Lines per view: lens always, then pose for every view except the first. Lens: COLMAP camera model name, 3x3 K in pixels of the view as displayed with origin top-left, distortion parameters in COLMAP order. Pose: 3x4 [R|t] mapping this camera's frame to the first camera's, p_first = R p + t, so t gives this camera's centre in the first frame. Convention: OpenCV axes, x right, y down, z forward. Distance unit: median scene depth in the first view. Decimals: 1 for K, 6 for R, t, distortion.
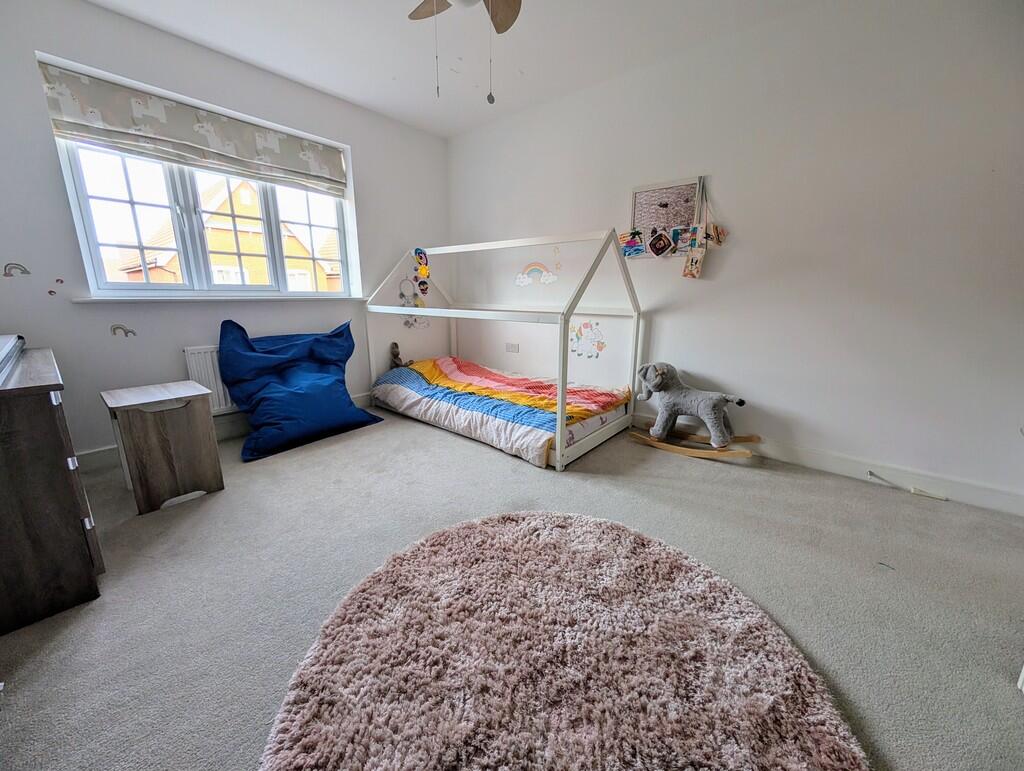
lens RADIAL K [[390.3, 0, 513.9], [0, 390.3, 380.9], [0, 0, 1]] dist [-0.000434, -0.000024]
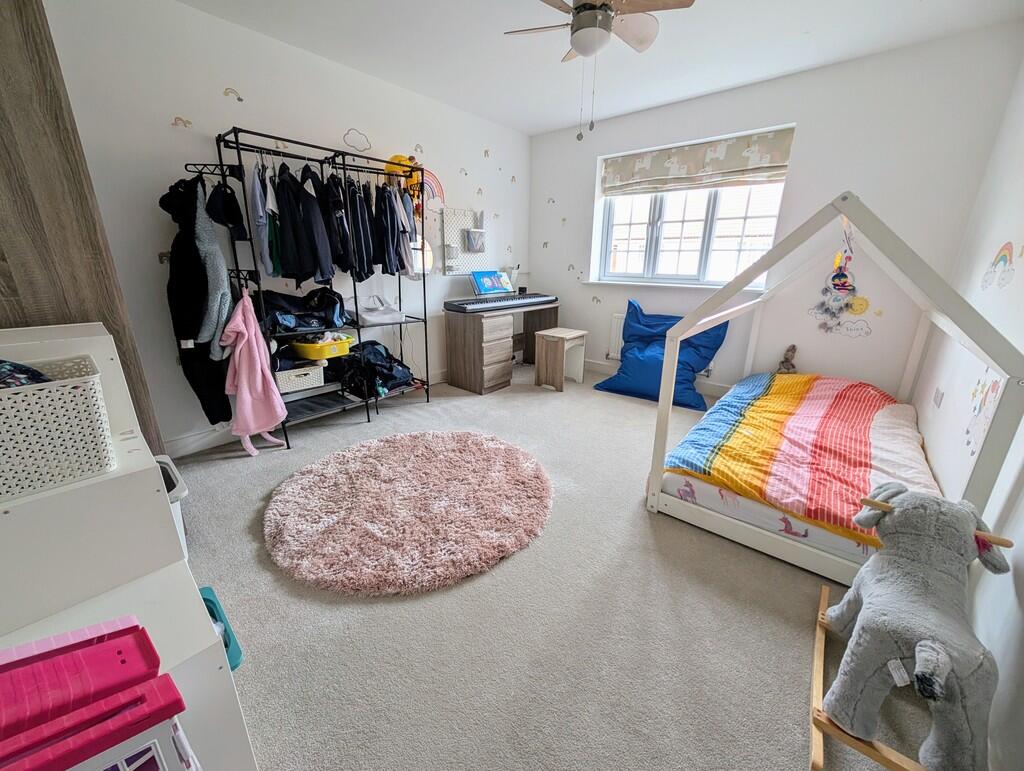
lens RADIAL K [[390.3, 0, 513.9], [0, 390.3, 380.9], [0, 0, 1]] dist [-0.000434, -0.000024]
pose [[-0.013039, 0.289466, -0.957099, 0.725611], [-0.229138, 0.930845, 0.284647, -0.174165], [0.973307, 0.223019, 0.054191, 0.513047]]
